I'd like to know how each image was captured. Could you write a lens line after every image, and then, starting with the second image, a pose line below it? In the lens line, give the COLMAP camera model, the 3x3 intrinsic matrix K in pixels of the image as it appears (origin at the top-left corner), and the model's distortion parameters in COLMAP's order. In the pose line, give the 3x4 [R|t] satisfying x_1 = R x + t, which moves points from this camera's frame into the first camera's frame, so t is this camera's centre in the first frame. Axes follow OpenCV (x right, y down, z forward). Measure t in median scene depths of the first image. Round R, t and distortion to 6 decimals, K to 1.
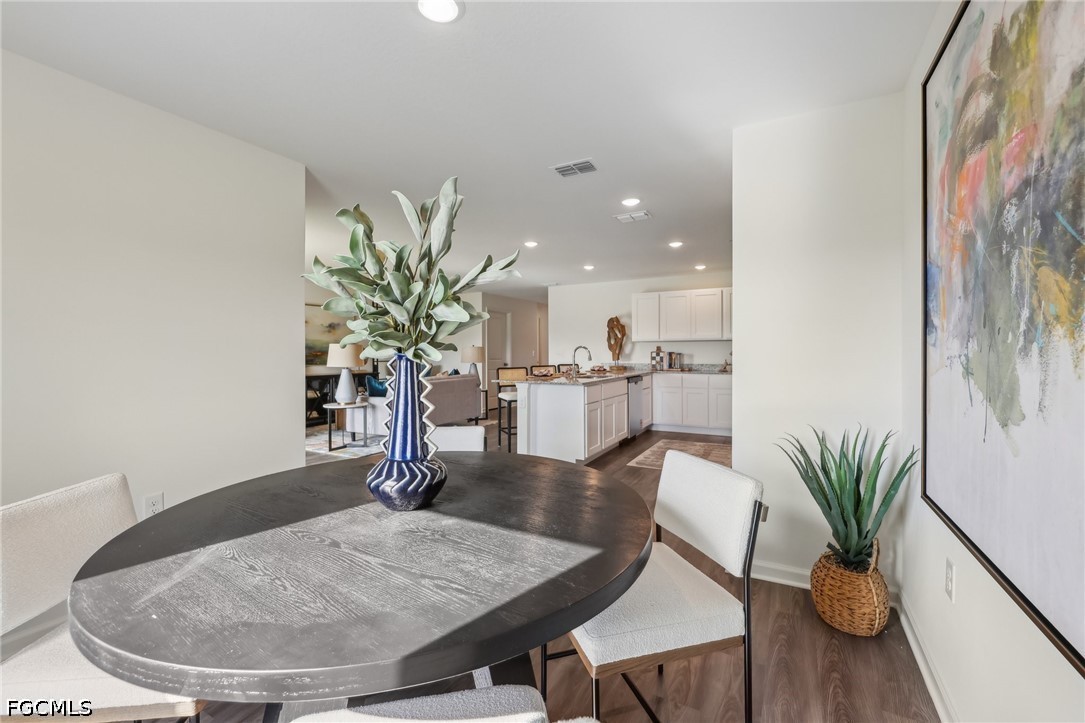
lens RADIAL K [[455.9, 0, 543.1], [0, 455.9, 359.4], [0, 0, 1]] dist [0.007584, -0.001137]
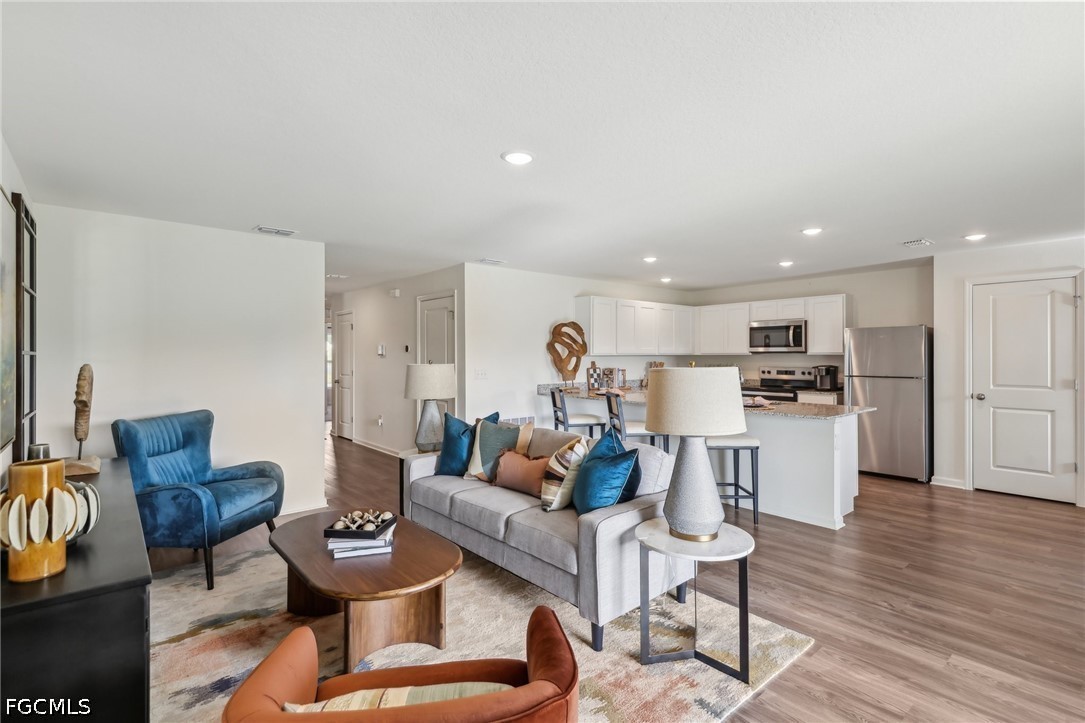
lens RADIAL K [[512.2, 0, 537.2], [0, 512.2, 356.3], [0, 0, 1]] dist [0.005078, -0.002064]
pose [[0.375043, 0.003276, 0.927002, -0.659827], [0.015792, 0.999826, -0.009923, -0.030097], [-0.926873, 0.018361, 0.374926, 0.747715]]
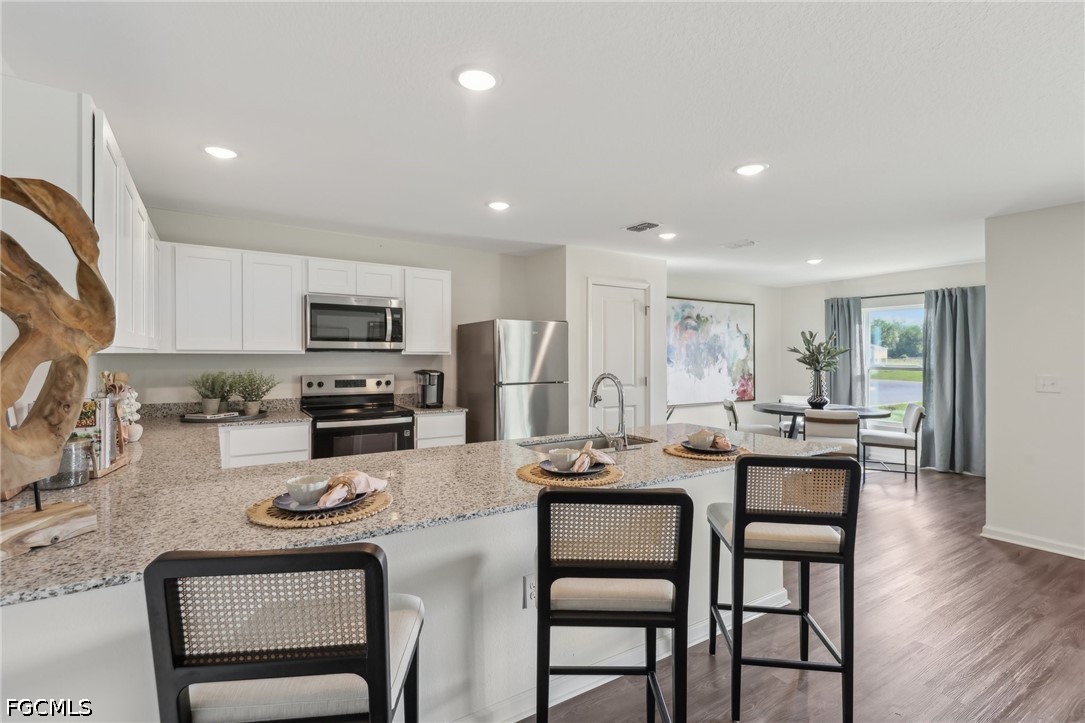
lens RADIAL K [[512.2, 0, 544.0], [0, 512.2, 352.9], [0, 0, 1]] dist [0.005078, -0.002064]
pose [[-0.874070, 0.004338, 0.485781, -0.065337], [0.009259, 0.999927, 0.007730, -0.039300], [-0.485712, 0.011255, -0.874046, 1.084489]]
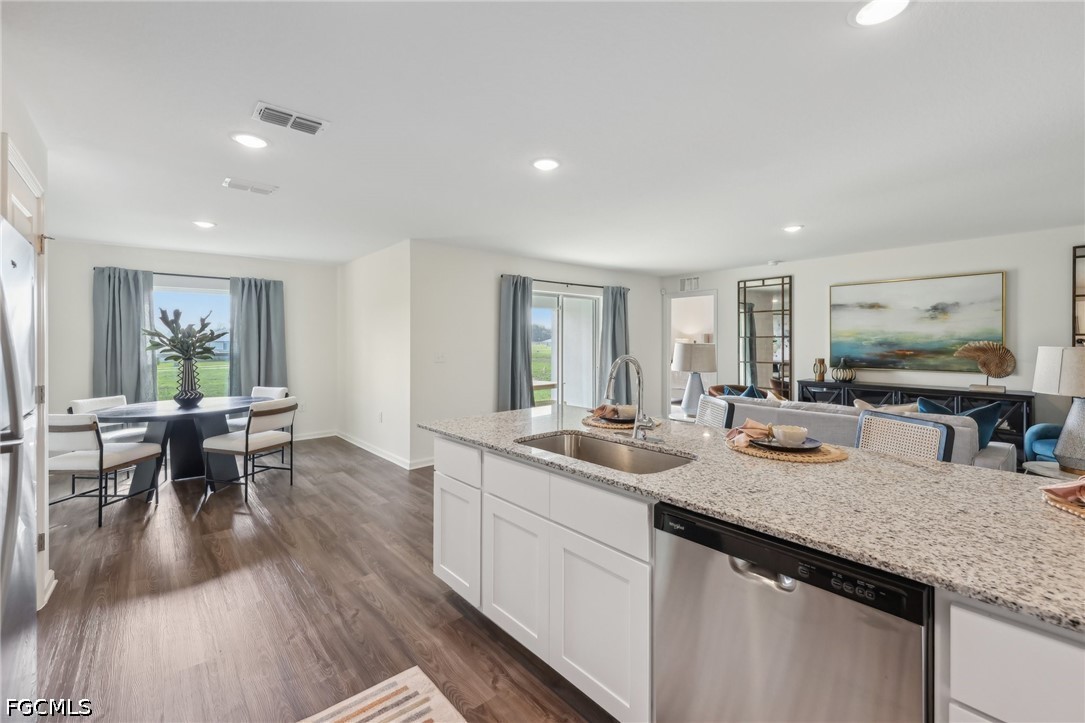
lens RADIAL K [[455.9, 0, 535.6], [0, 455.9, 340.1], [0, 0, 1]] dist [0.007584, -0.001137]
pose [[-0.378295, 0.003735, -0.925677, 0.323693], [-0.008877, 0.999931, 0.007662, -0.033546], [0.925642, 0.011116, -0.378236, 0.797122]]
